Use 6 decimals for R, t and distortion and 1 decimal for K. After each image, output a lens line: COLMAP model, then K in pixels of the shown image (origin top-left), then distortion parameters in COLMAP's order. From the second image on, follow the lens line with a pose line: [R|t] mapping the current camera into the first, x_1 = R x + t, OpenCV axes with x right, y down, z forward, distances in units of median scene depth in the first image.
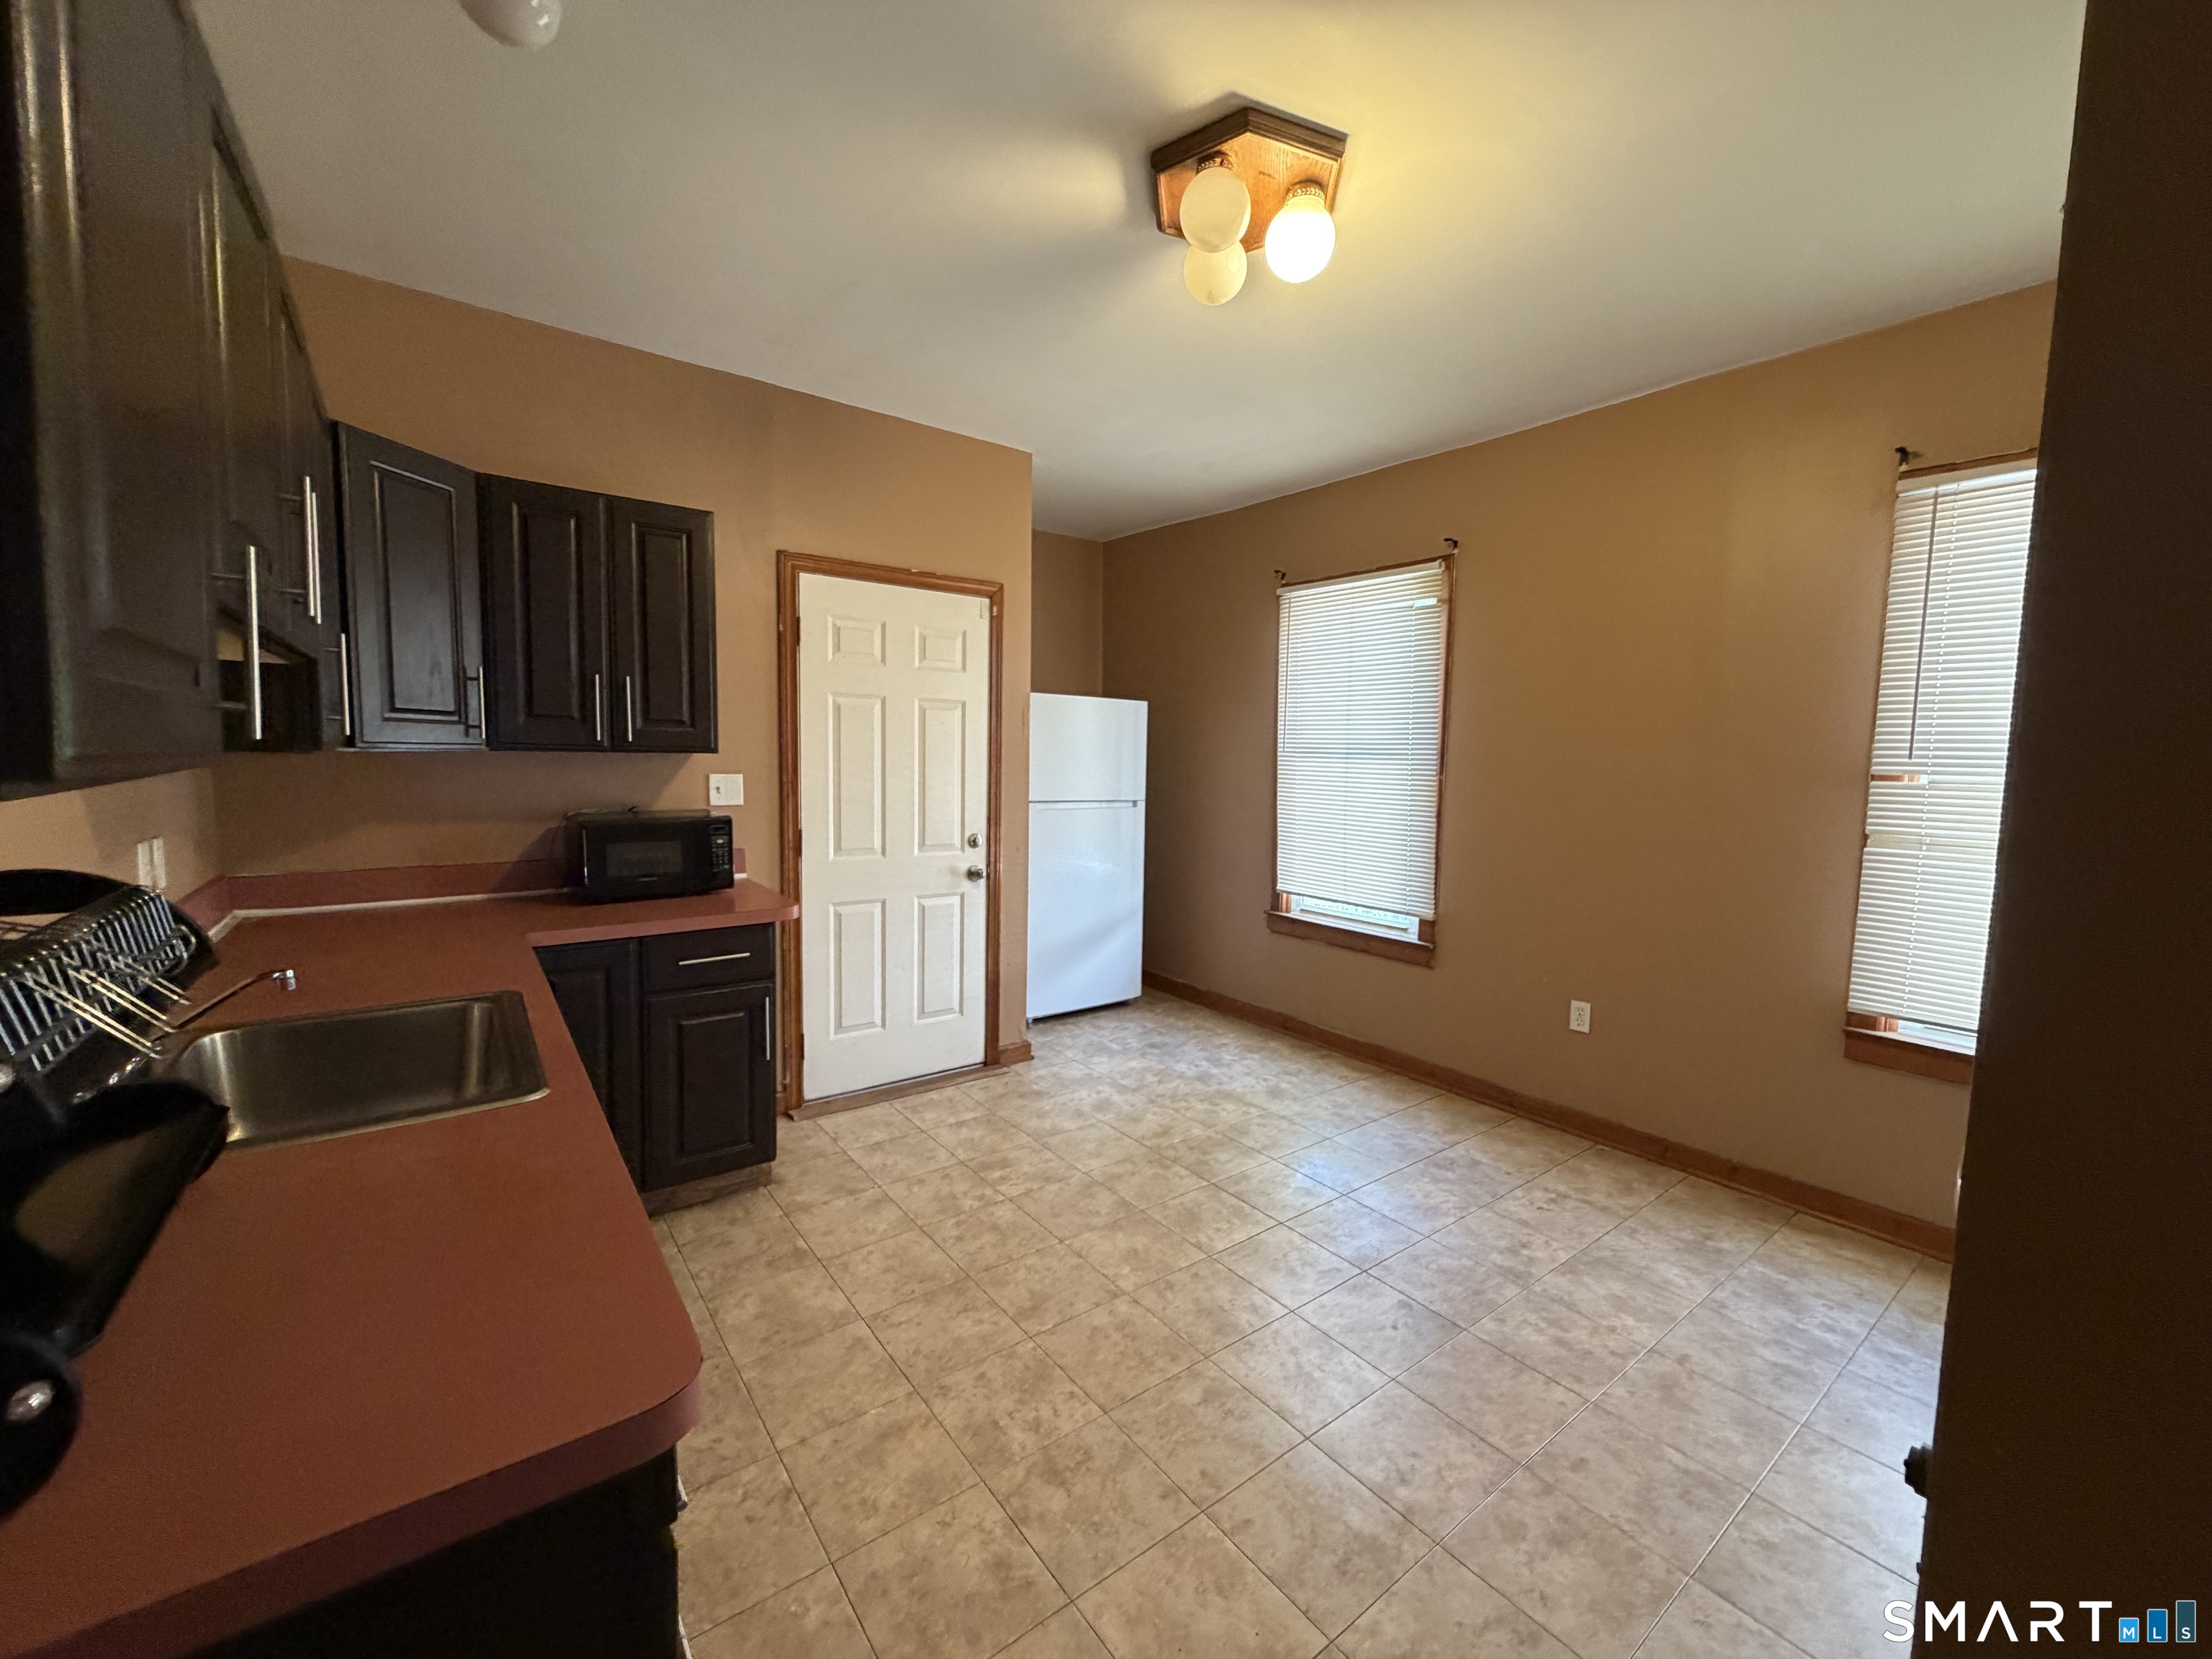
lens RADIAL K [[883.0, 0, 1099.4], [0, 883.0, 832.5], [0, 0, 1]] dist [-0.001178, 0.000152]
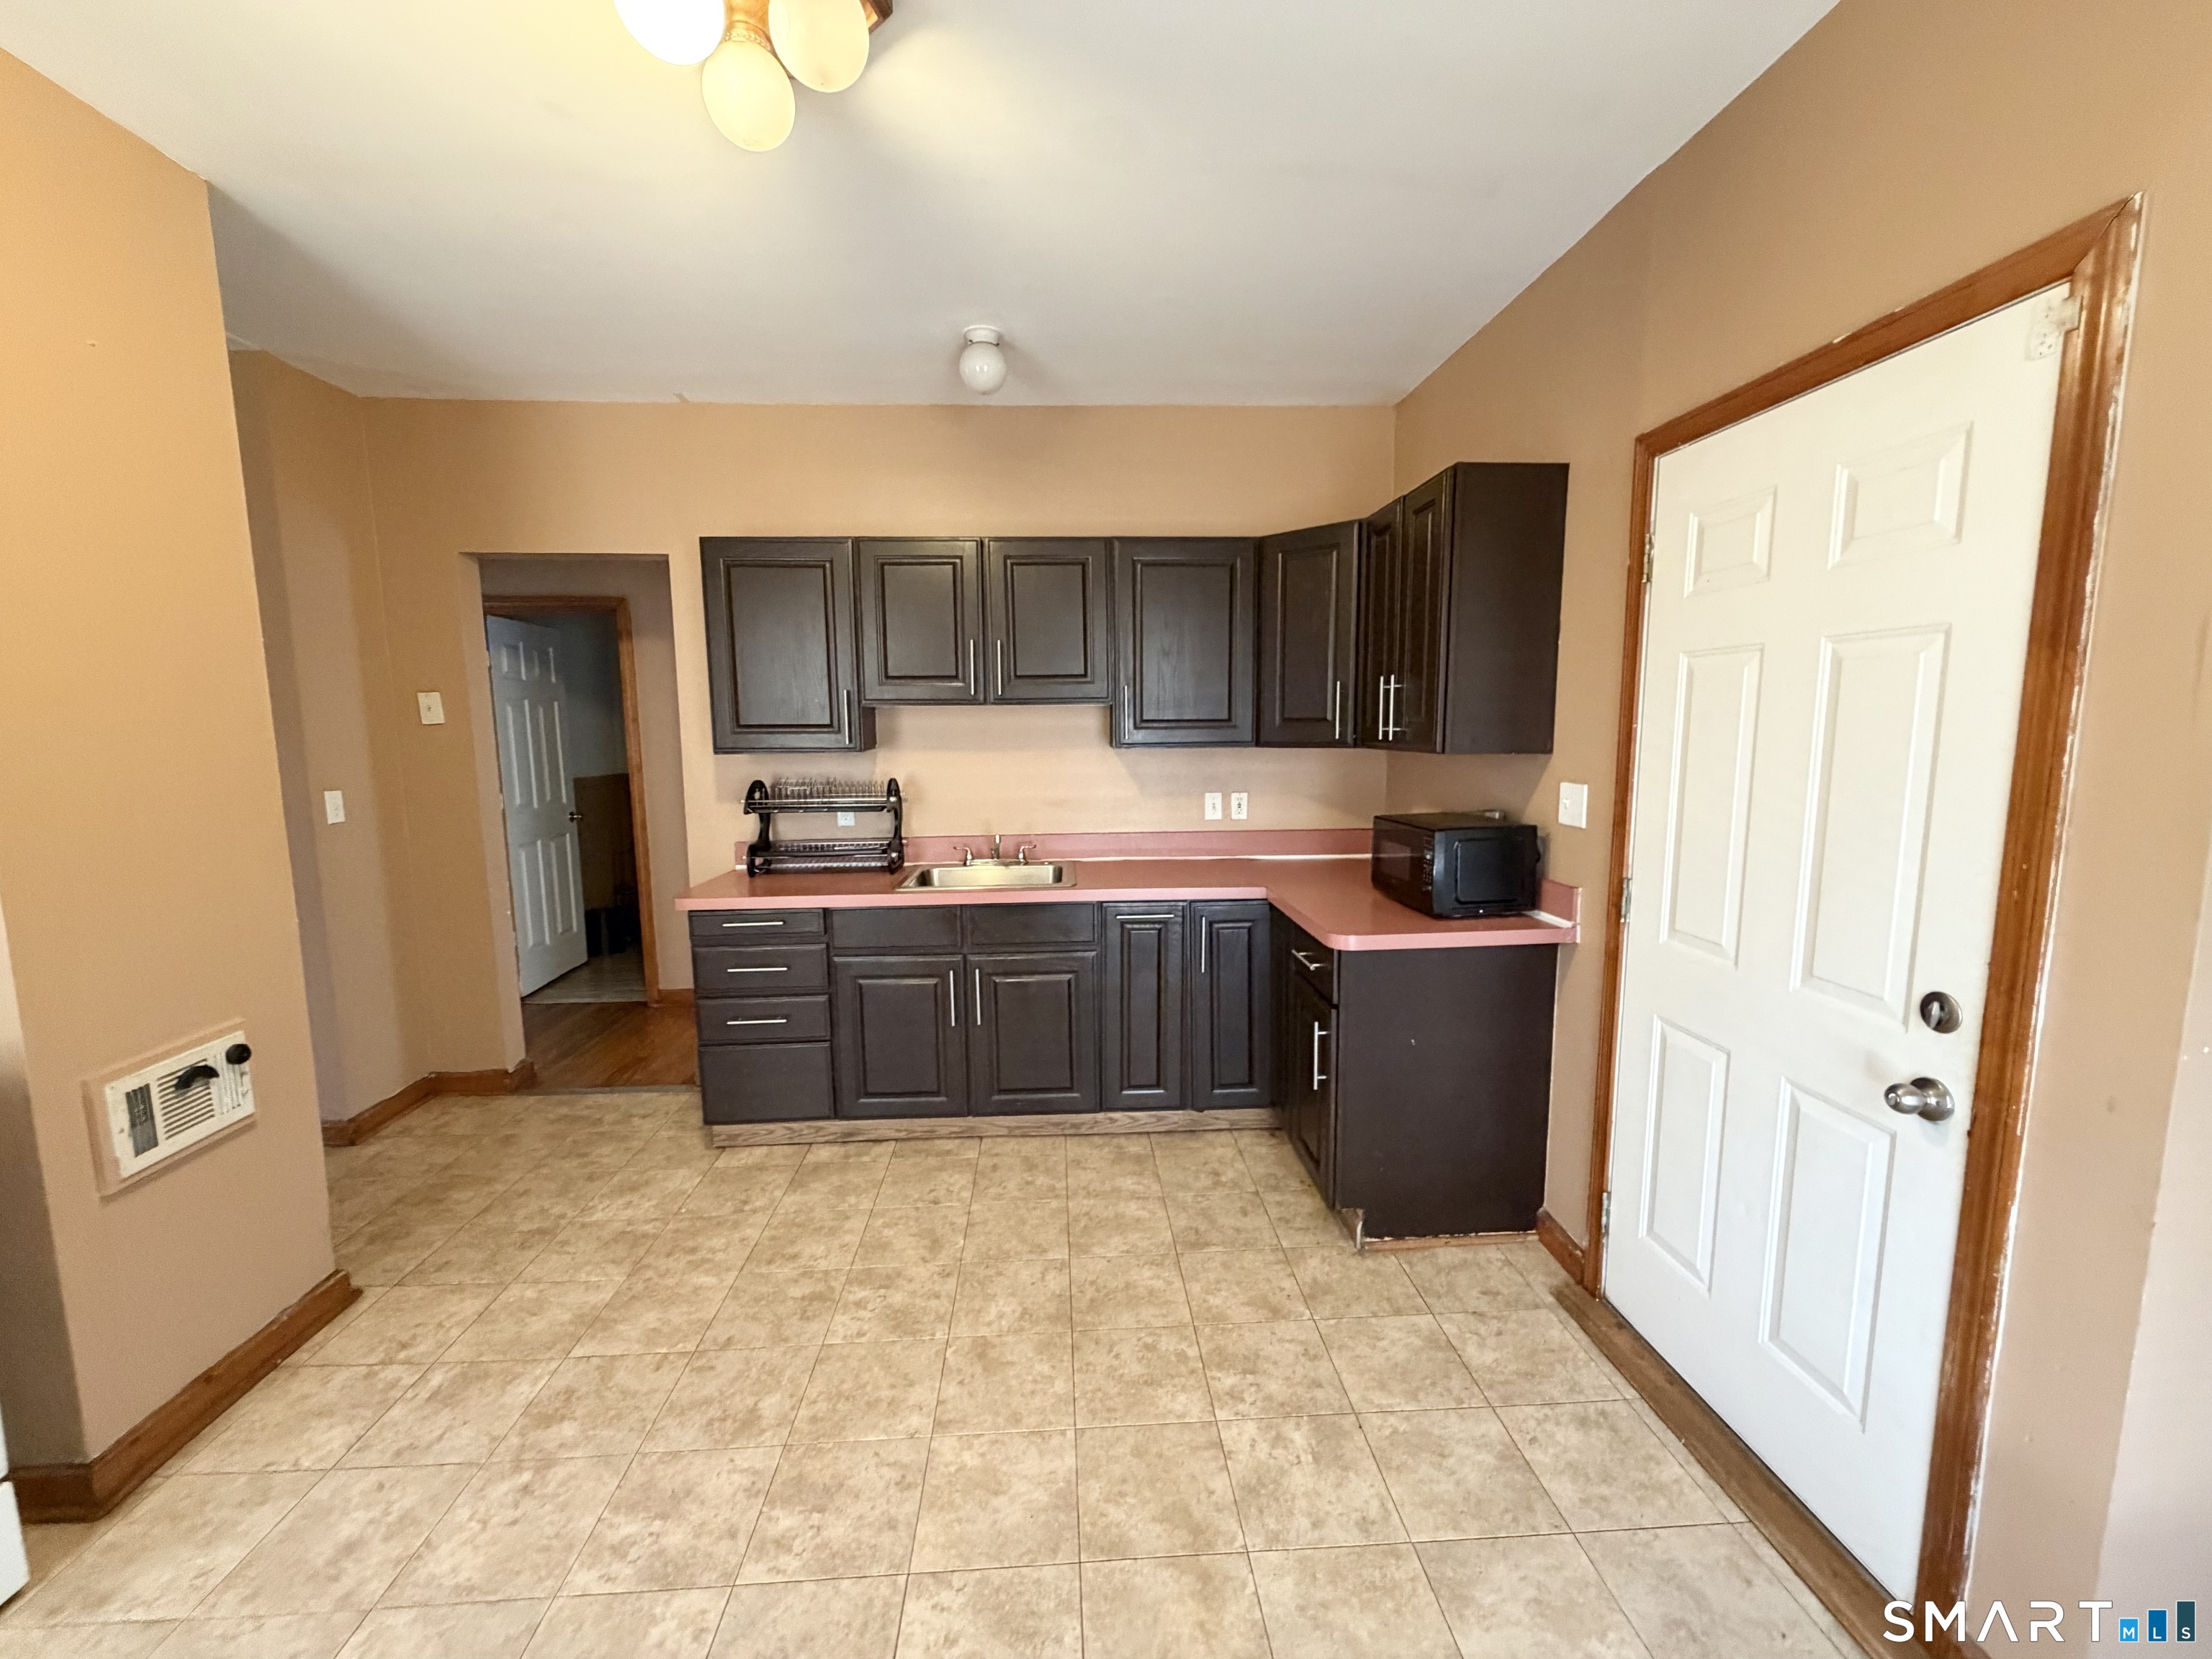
lens RADIAL K [[881.9, 0, 1099.0], [0, 881.9, 831.2], [0, 0, 1]] dist [-0.000551, 0.000294]
pose [[-0.557614, 0.086426, -0.825589, 0.463694], [-0.078097, 0.984692, 0.155829, -0.125512], [0.826419, 0.151368, -0.542328, 1.228463]]
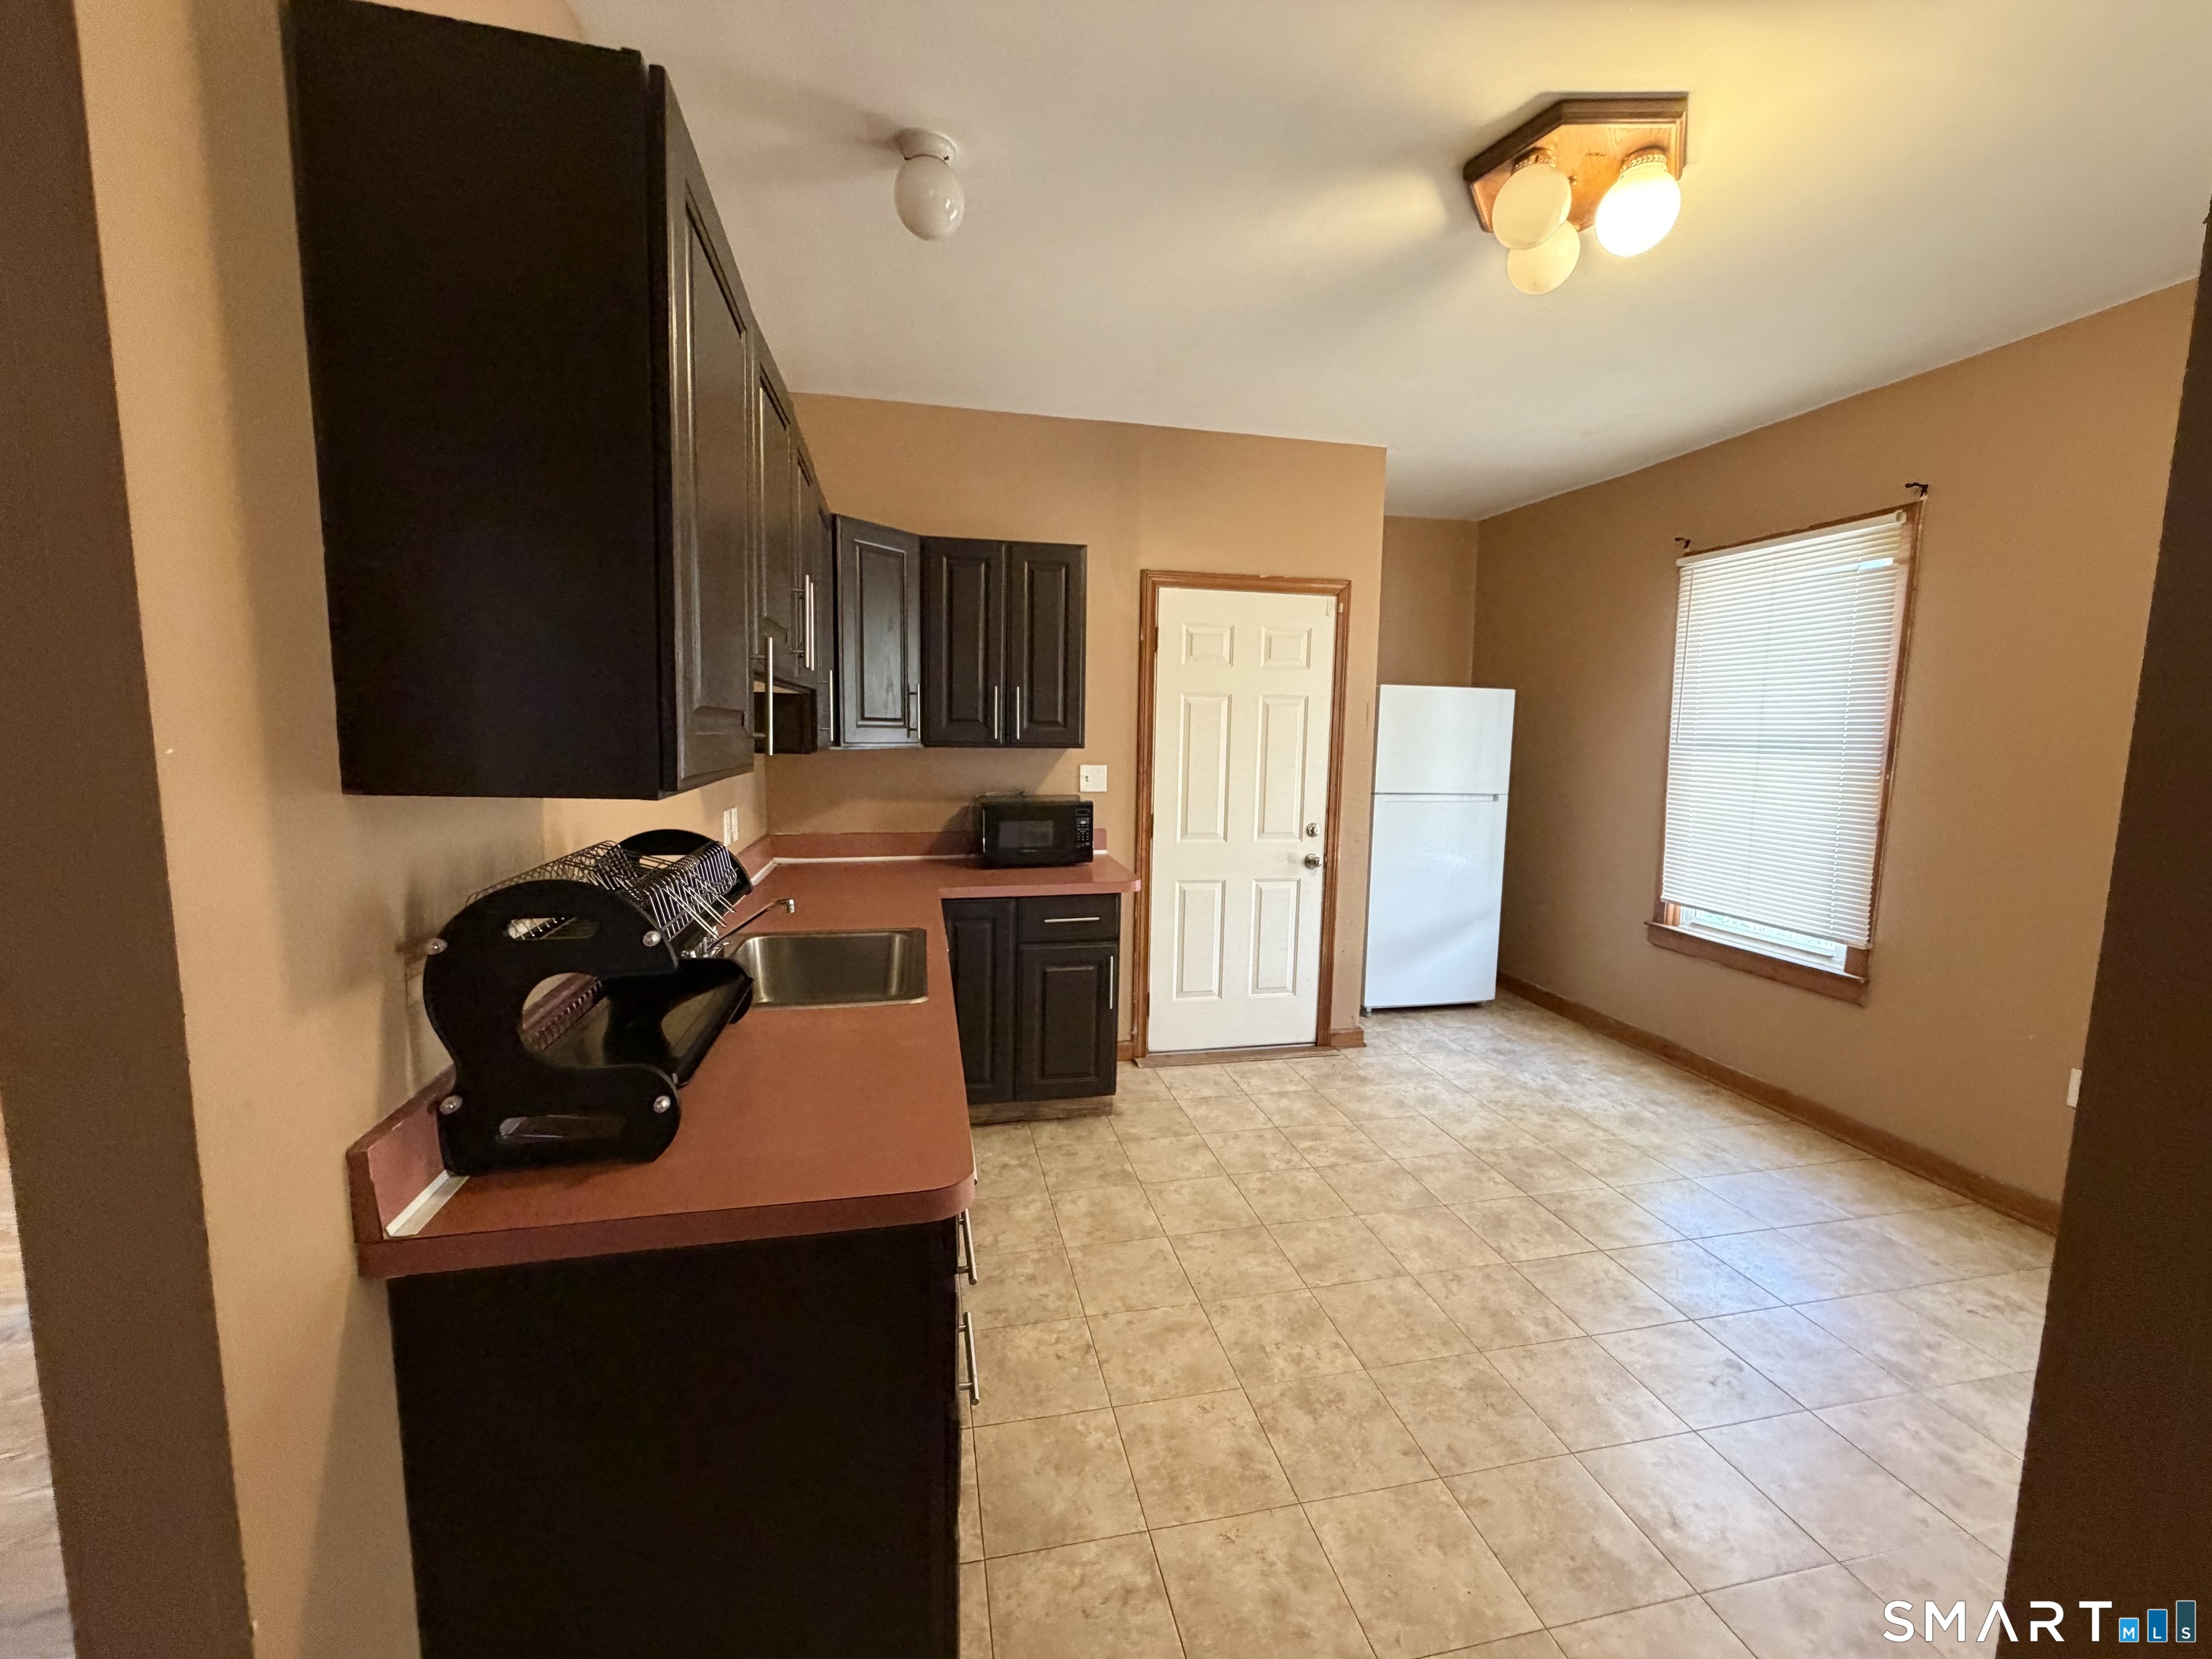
lens RADIAL K [[881.9, 0, 1099.0], [0, 881.9, 831.2], [0, 0, 1]] dist [-0.000551, 0.000294]
pose [[0.905920, 0.042577, -0.421304, 0.094352], [-0.035235, 0.999061, 0.025201, -0.008927], [0.421981, -0.007985, 0.906569, -0.073029]]
